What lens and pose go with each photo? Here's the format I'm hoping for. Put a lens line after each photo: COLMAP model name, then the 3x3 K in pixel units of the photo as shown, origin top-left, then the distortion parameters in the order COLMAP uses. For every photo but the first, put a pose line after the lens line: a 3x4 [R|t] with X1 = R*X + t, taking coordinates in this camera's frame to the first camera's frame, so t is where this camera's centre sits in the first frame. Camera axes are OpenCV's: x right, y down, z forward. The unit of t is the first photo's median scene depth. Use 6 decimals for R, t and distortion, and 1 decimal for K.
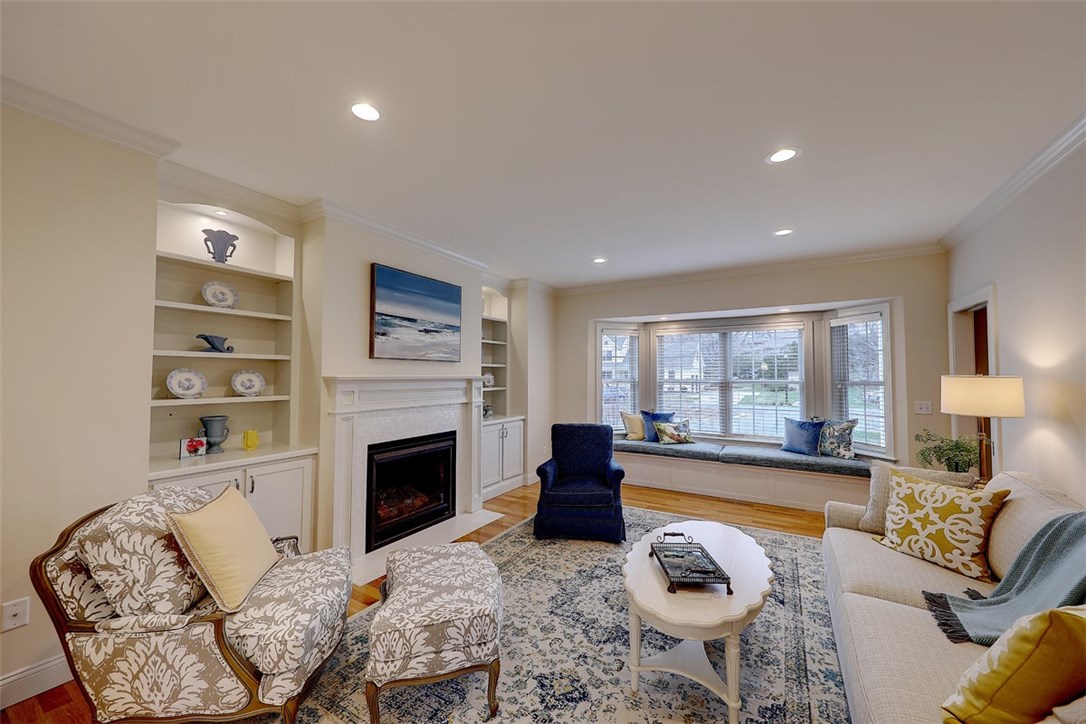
lens RADIAL K [[404.2, 0, 542.1], [0, 404.2, 361.4], [0, 0, 1]] dist [-0.000585, -0.000710]
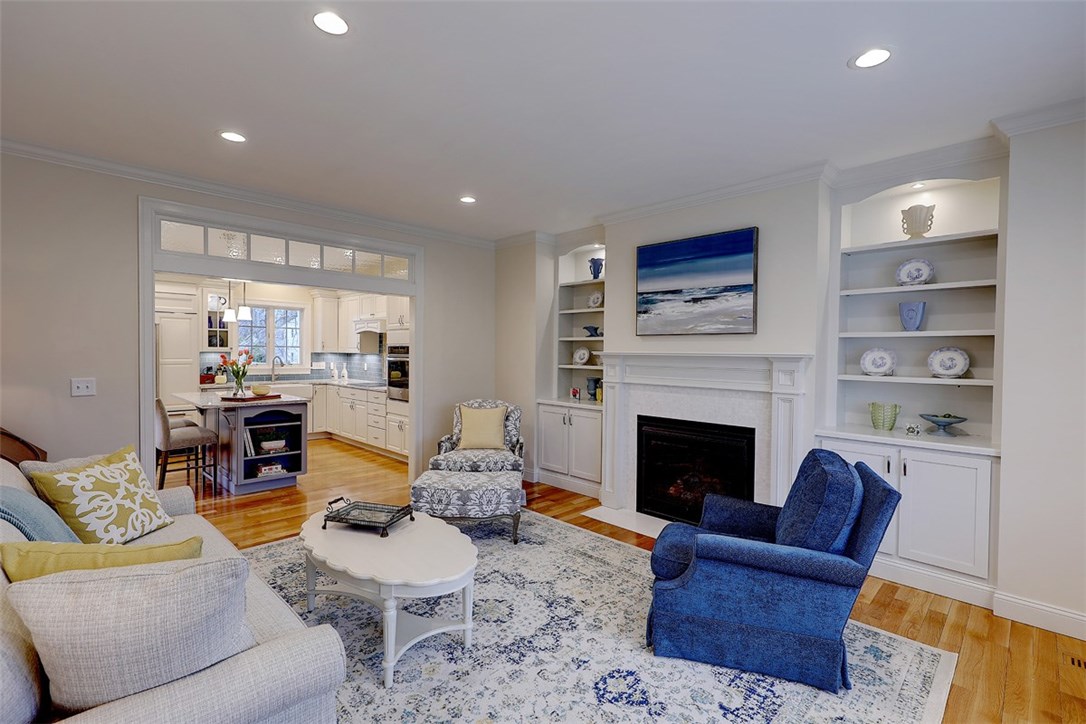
lens RADIAL K [[487.5, 0, 541.4], [0, 487.5, 363.6], [0, 0, 1]] dist [0.004474, 0.000584]
pose [[-0.244715, 0.018618, -0.969416, 1.022757], [0.023741, 0.999631, 0.013205, 0.048474], [0.969304, -0.019783, -0.245067, 1.193940]]
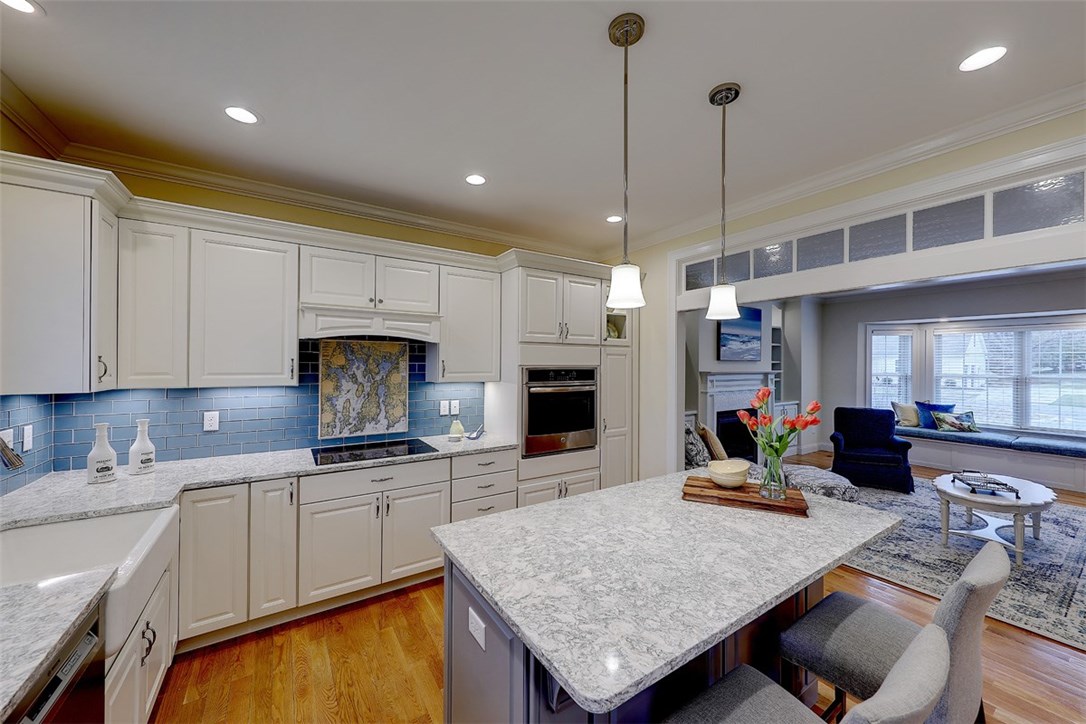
lens RADIAL K [[401.7, 0, 542.3], [0, 401.7, 361.5], [0, 0, 1]] dist [0.007434, -0.001130]
pose [[0.900113, 0.001221, -0.435654, -0.394950], [0.011657, 0.999571, 0.026886, -0.063550], [0.435500, -0.029279, 0.899713, -0.919425]]
